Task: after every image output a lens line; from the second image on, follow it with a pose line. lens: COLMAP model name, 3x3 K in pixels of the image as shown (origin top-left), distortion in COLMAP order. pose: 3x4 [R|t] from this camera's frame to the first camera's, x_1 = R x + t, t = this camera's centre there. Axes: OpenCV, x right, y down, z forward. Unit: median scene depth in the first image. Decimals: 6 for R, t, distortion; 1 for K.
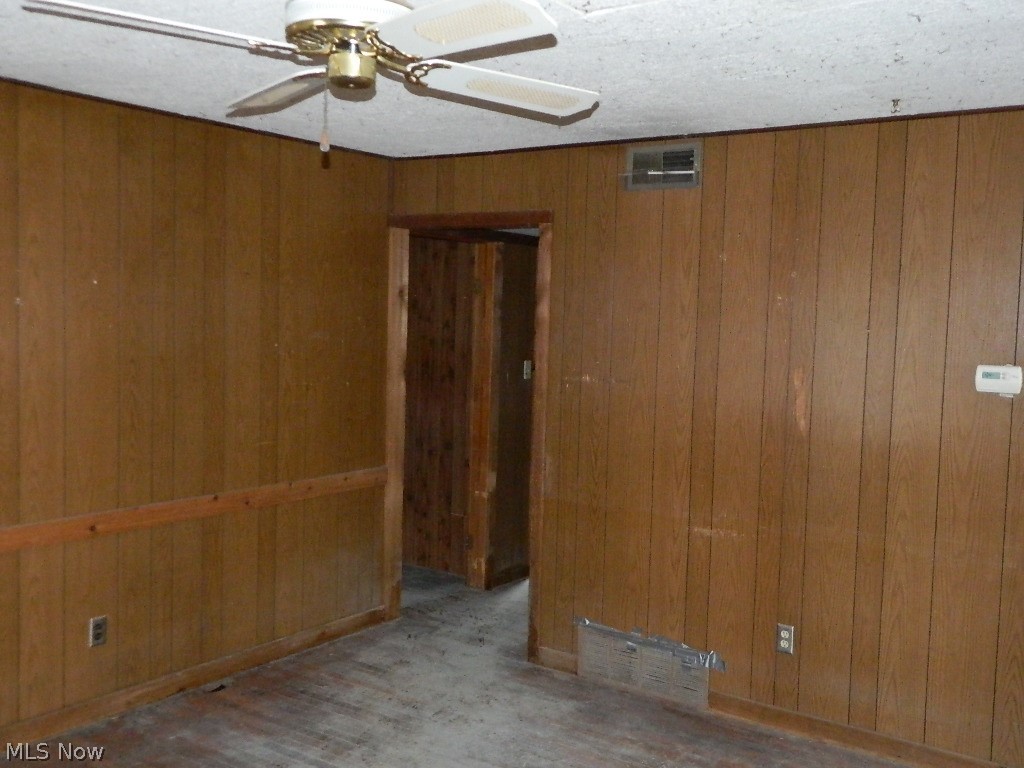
lens RADIAL K [[1056.5, 0, 512.0], [0, 1056.5, 384.0], [0, 0, 1]] dist [0.000987, -0.000833]
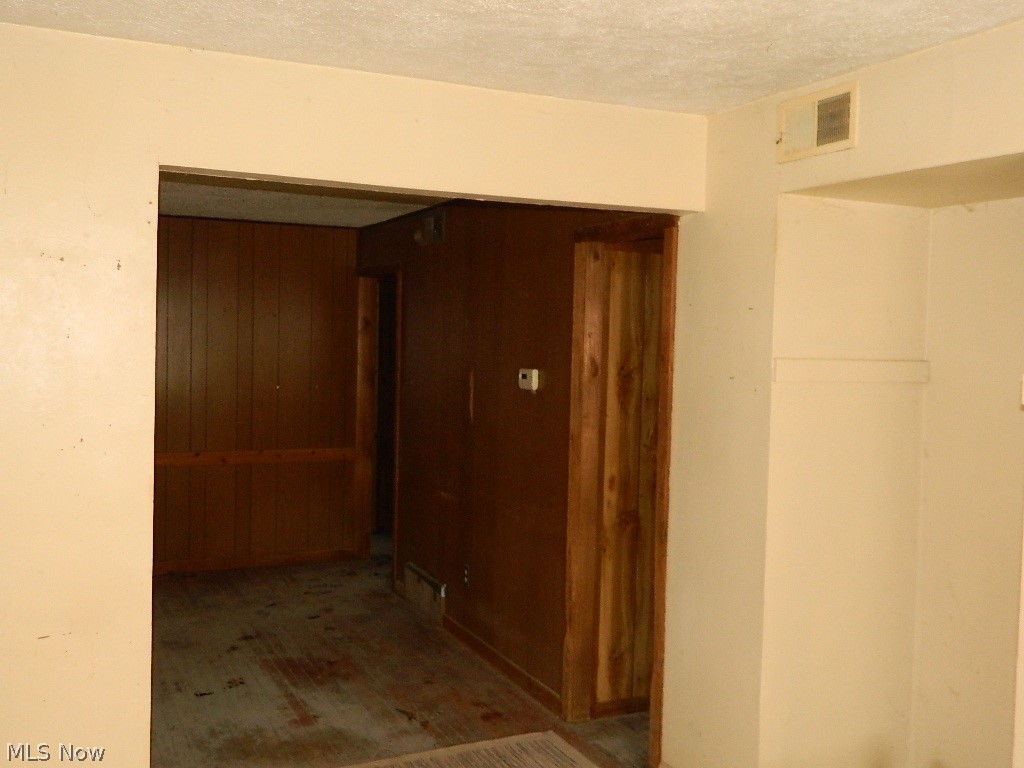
lens RADIAL K [[1056.5, 0, 512.0], [0, 1056.5, 384.0], [0, 0, 1]] dist [0.000987, -0.000833]
pose [[0.866325, 0.015623, -0.499236, 0.945850], [-0.036209, 0.998845, -0.031575, 0.037582], [0.498166, 0.045431, 0.865891, -0.137582]]
